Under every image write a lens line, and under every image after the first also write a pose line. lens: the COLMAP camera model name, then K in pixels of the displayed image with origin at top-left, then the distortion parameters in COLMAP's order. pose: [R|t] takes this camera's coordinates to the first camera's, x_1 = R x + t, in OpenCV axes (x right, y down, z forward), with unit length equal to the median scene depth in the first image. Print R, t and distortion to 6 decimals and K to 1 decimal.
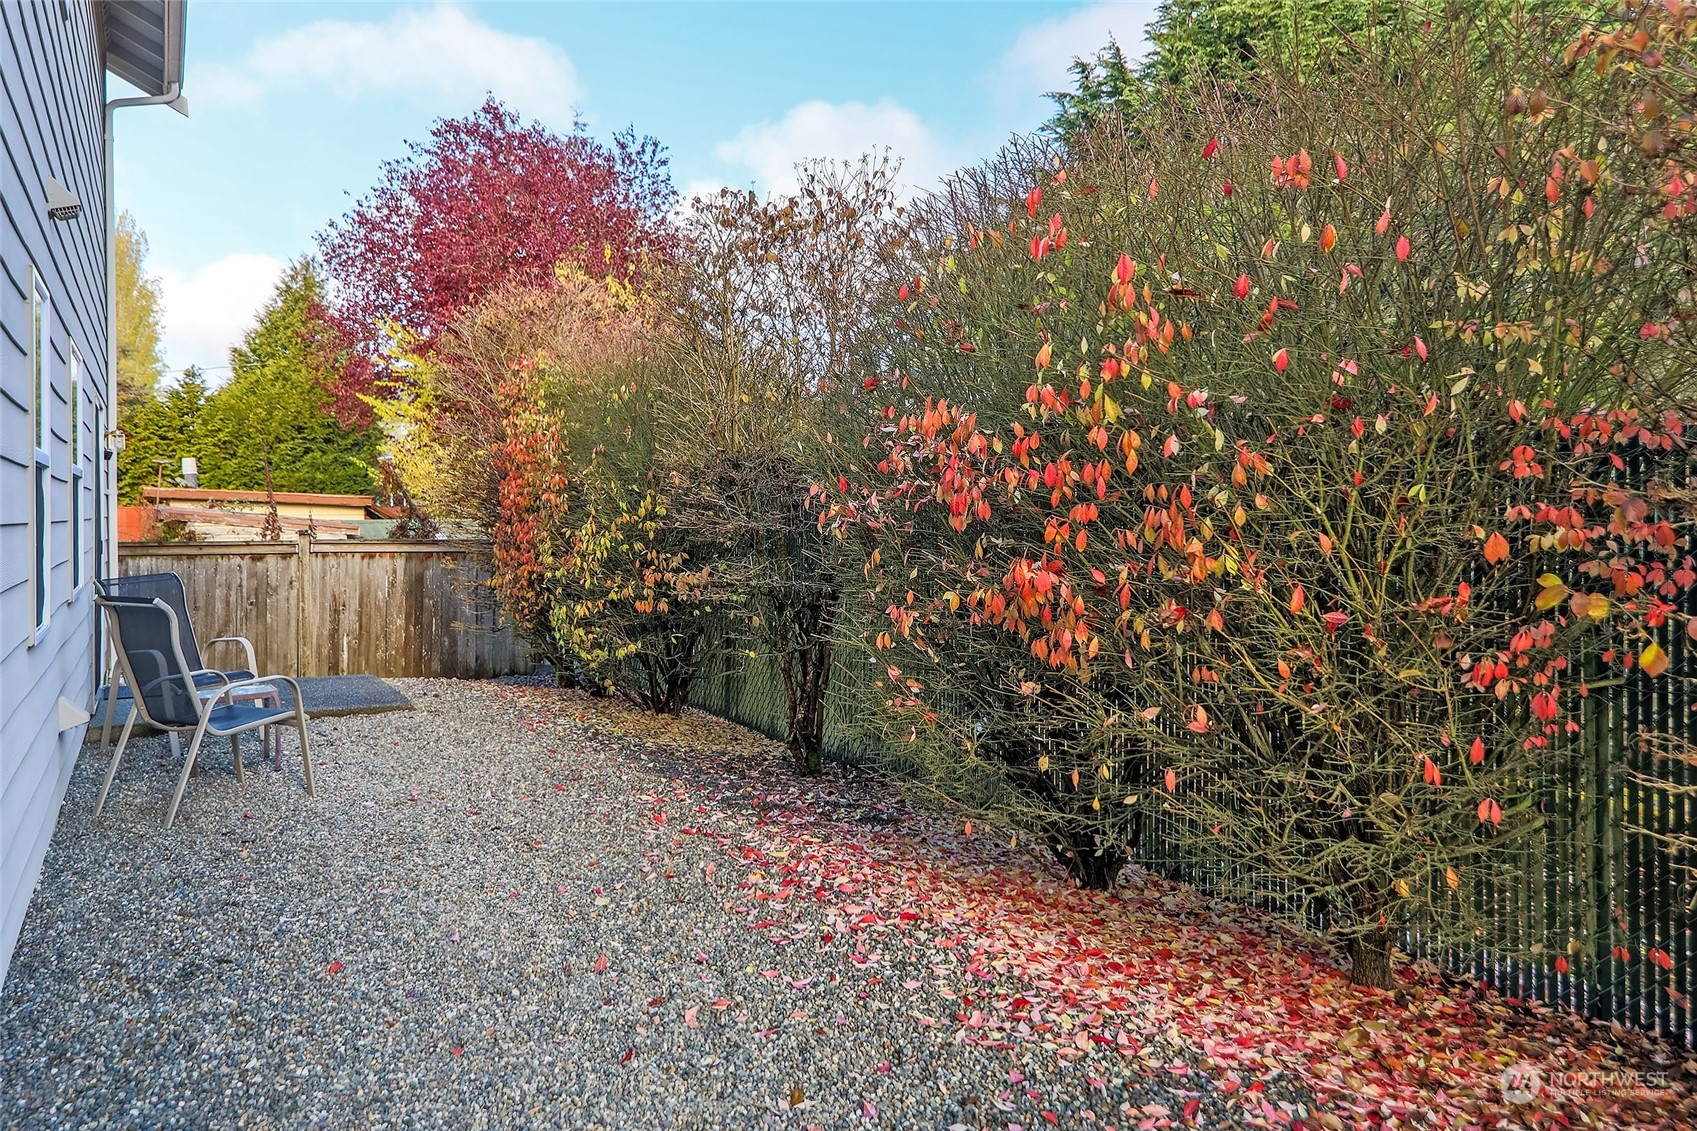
lens RADIAL K [[1131.3, 0, 848.4], [0, 1131.3, 524.5], [0, 0, 1]] dist [0.045057, 0.000074]
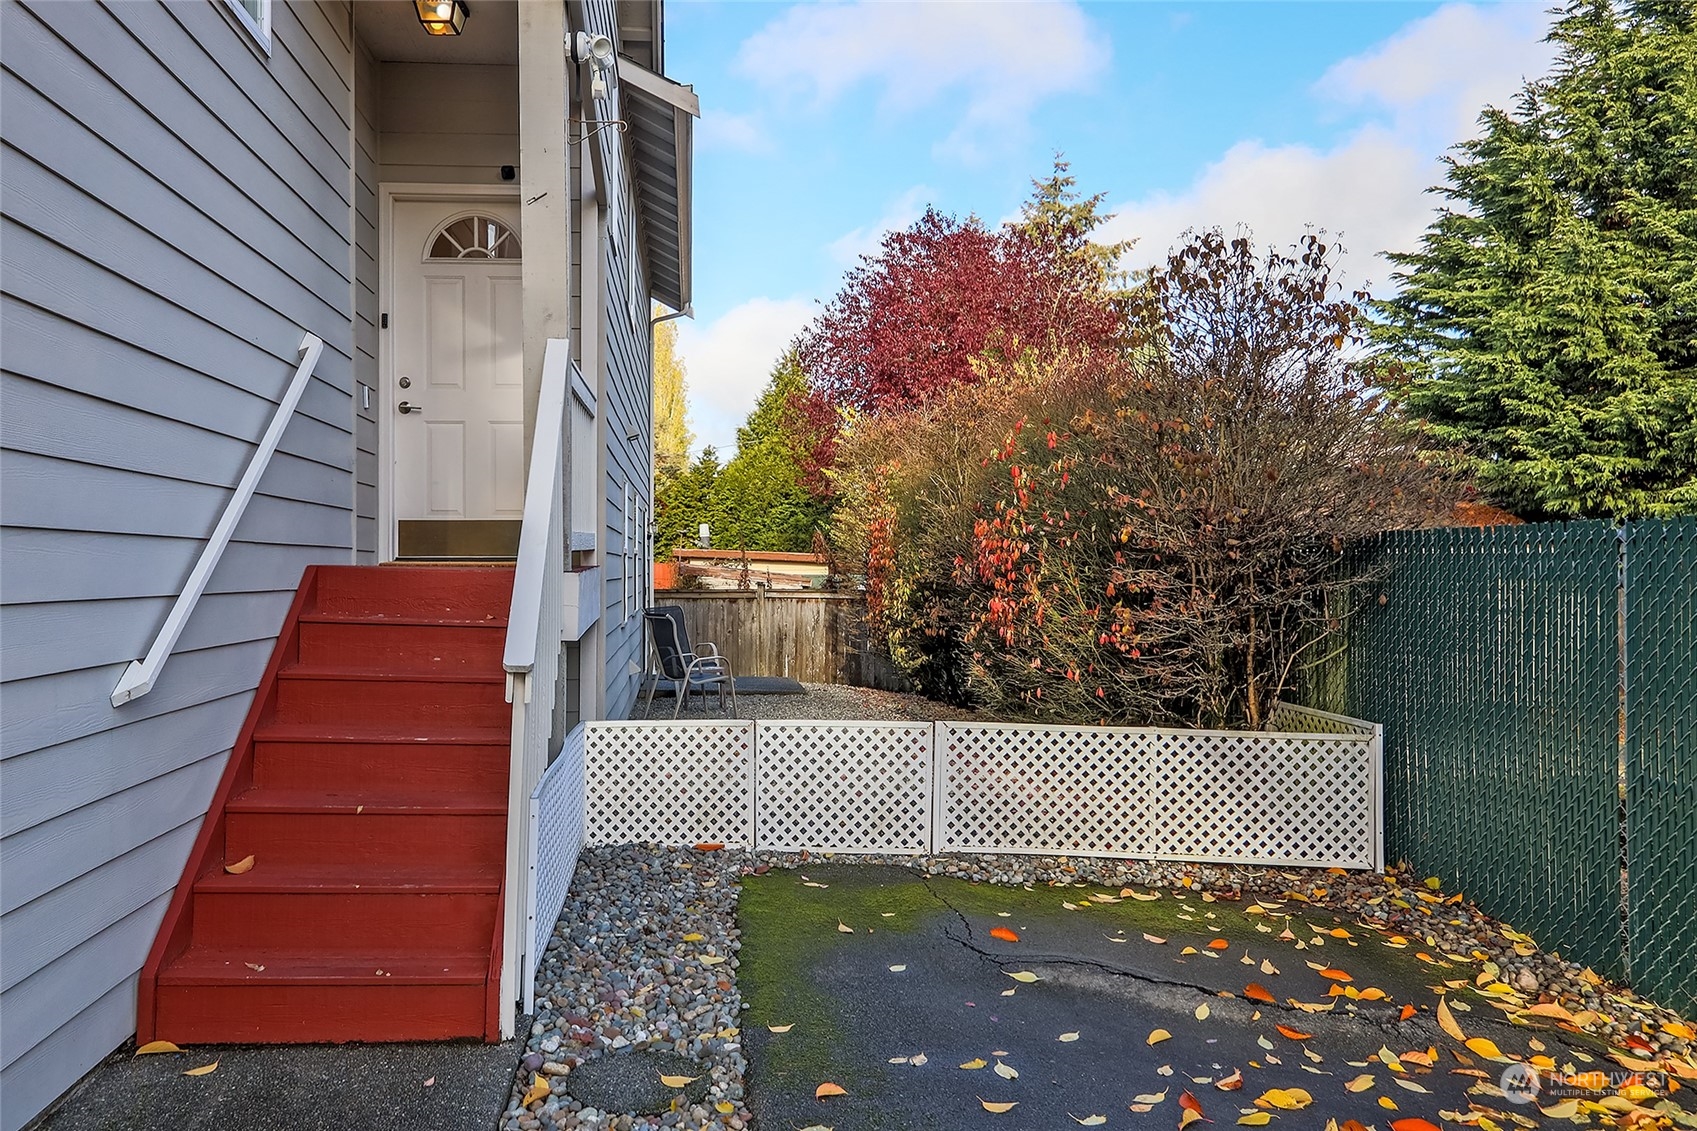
lens RADIAL K [[1708.7, 0, 848.5], [0, 1708.7, 565.5], [0, 0, 1]] dist [-0.000693, -0.033707]
pose [[0.897307, 0.003087, -0.441396, 0.382763], [-0.006858, 0.999952, -0.006947, -0.001095], [0.441354, 0.009260, 0.897285, -0.590076]]
